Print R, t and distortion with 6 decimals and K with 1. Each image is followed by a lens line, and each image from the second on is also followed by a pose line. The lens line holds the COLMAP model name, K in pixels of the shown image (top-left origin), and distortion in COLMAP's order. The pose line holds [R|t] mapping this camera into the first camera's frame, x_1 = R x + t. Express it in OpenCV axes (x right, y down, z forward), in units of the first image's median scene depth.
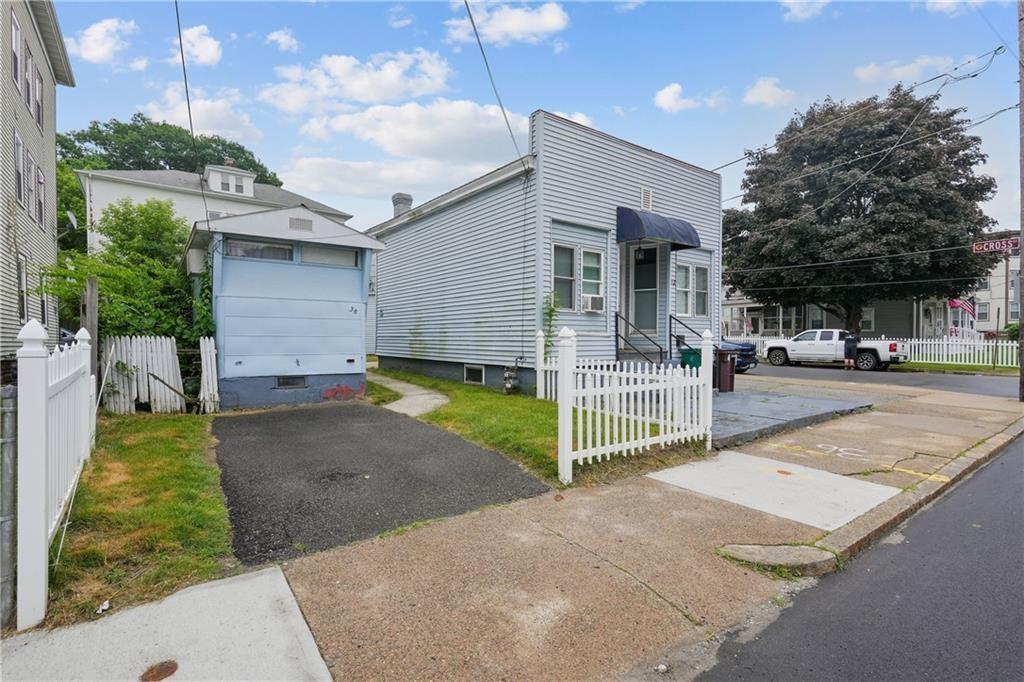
lens RADIAL K [[495.6, 0, 510.1], [0, 495.6, 331.9], [0, 0, 1]] dist [-0.003523, 0.000977]
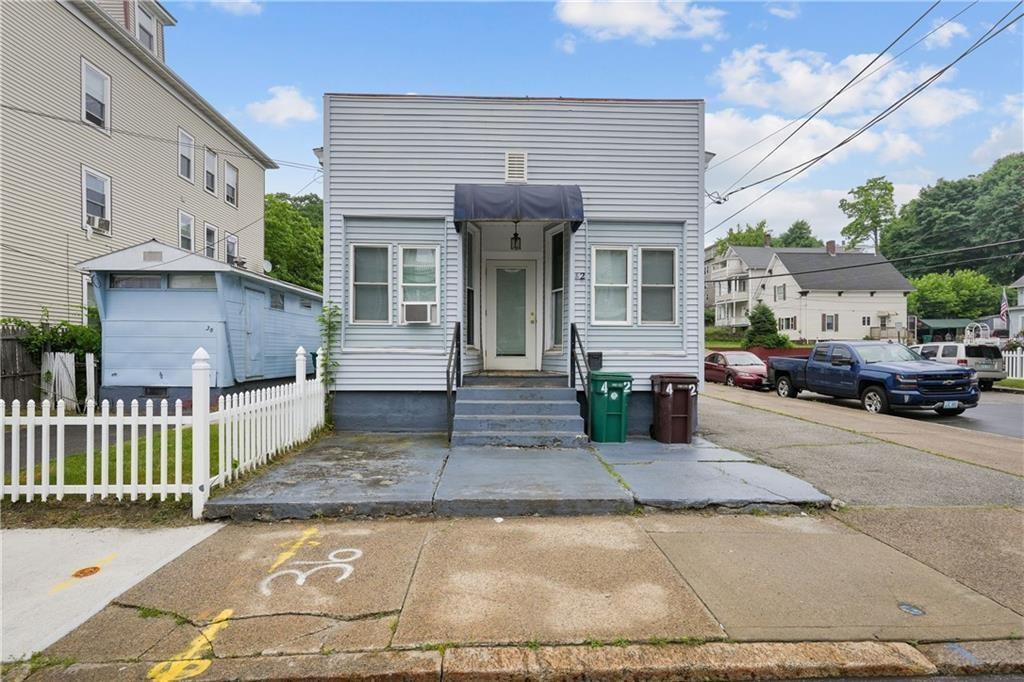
lens RADIAL K [[498.7, 0, 499.8], [0, 498.7, 343.6], [0, 0, 1]] dist [-0.000759, 0.000672]
pose [[0.815434, -0.006307, -0.578816, 0.747146], [0.002764, 0.999972, -0.007002, -0.002088], [0.578844, 0.004110, 0.815428, 0.427734]]
